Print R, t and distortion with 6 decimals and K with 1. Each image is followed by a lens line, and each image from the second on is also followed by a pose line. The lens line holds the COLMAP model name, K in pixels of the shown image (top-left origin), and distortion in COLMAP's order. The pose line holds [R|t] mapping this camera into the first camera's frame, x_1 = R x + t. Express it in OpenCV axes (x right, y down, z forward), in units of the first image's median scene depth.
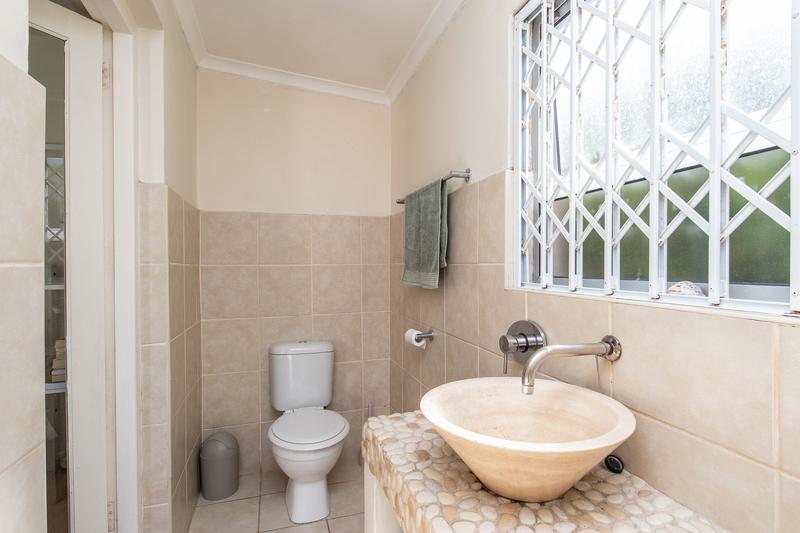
lens RADIAL K [[400.3, 0, 403.5], [0, 400.3, 263.2], [0, 0, 1]] dist [-0.005066, 0.000755]
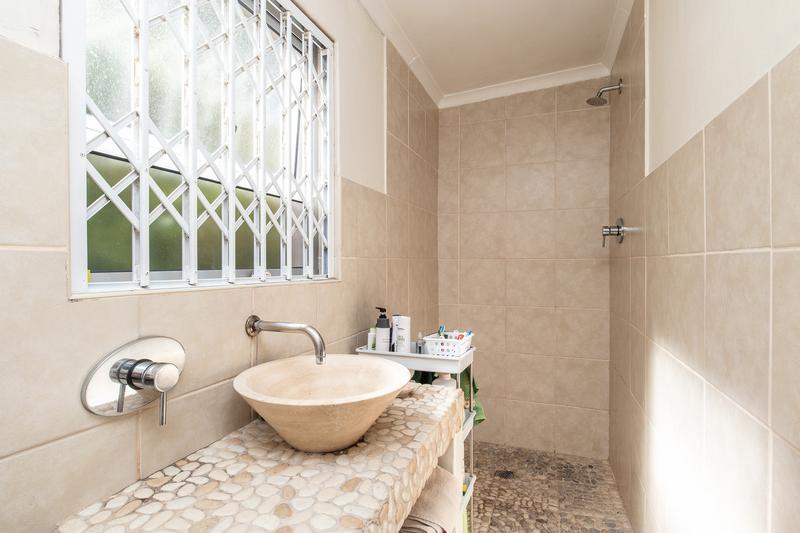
lens RADIAL K [[400.3, 0, 403.5], [0, 400.3, 263.2], [0, 0, 1]] dist [-0.005066, 0.000755]
pose [[-0.776749, -0.037819, 0.628673, -0.511526], [-0.031347, 0.999280, 0.021384, -0.012078], [-0.629029, -0.003097, -0.777375, 1.464391]]
